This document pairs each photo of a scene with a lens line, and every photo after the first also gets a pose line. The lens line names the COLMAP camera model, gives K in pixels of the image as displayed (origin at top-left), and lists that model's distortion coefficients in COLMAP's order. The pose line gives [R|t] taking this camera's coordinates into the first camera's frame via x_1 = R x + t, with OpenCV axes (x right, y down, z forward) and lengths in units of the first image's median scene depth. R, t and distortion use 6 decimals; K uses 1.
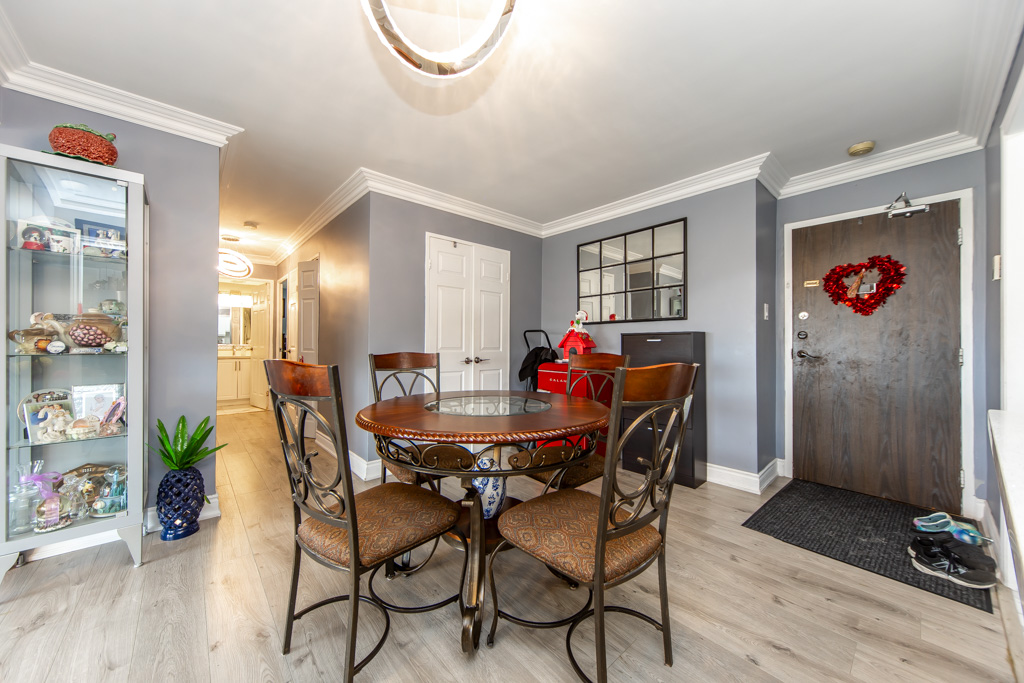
lens RADIAL K [[362.4, 0, 513.6], [0, 362.4, 342.6], [0, 0, 1]] dist [0.001727, 0.000071]
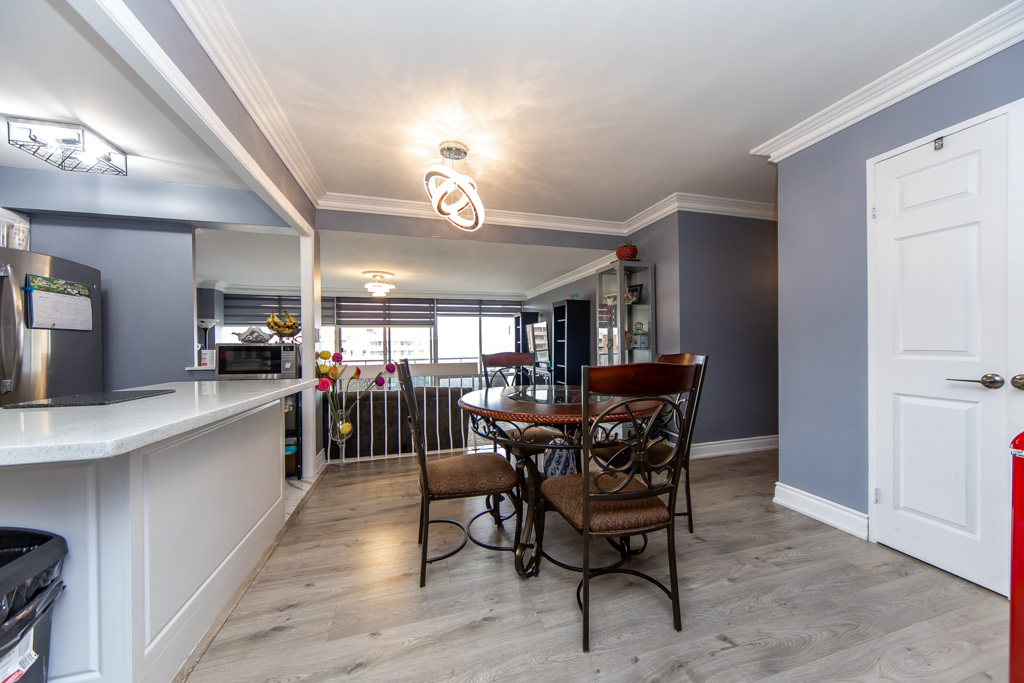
lens RADIAL K [[363.0, 0, 514.3], [0, 363.0, 344.2], [0, 0, 1]] dist [0.000714, -0.000262]
pose [[-0.426144, 0.002149, -0.904653, 0.757717], [0.010708, 0.999939, -0.002669, 0.000005], [0.904592, -0.010825, -0.426141, 0.957599]]
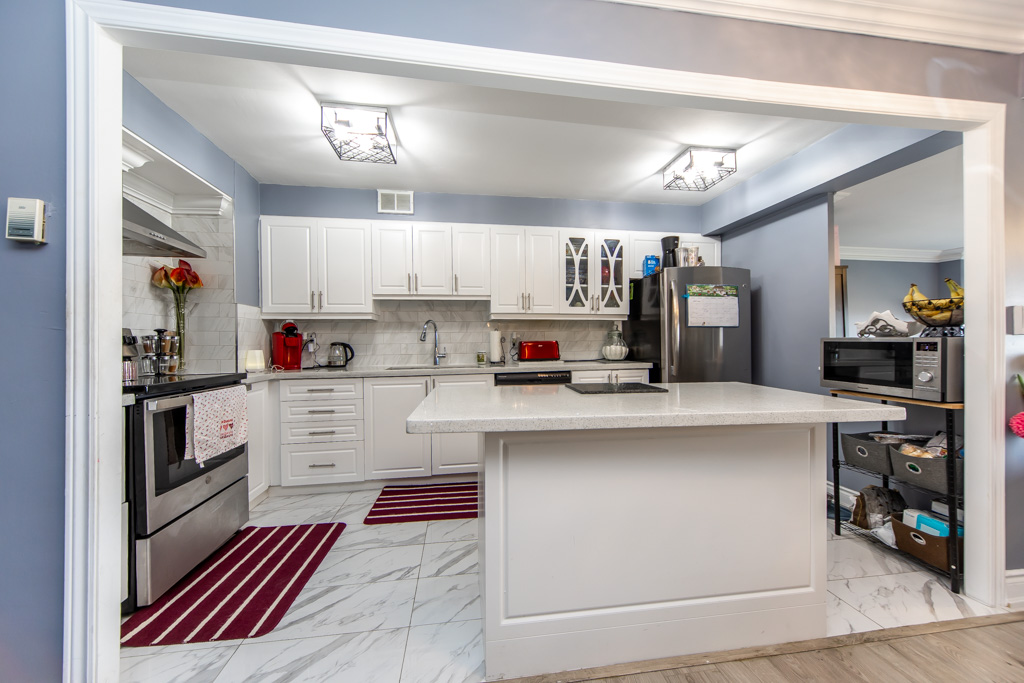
lens RADIAL K [[374.0, 0, 514.1], [0, 374.0, 342.6], [0, 0, 1]] dist [0.001014, 0.000167]
pose [[-0.841936, 0.002206, 0.539573, 0.259310], [0.002426, 0.999997, -0.000303, -0.006166], [-0.539572, 0.001054, -0.841939, 0.771382]]
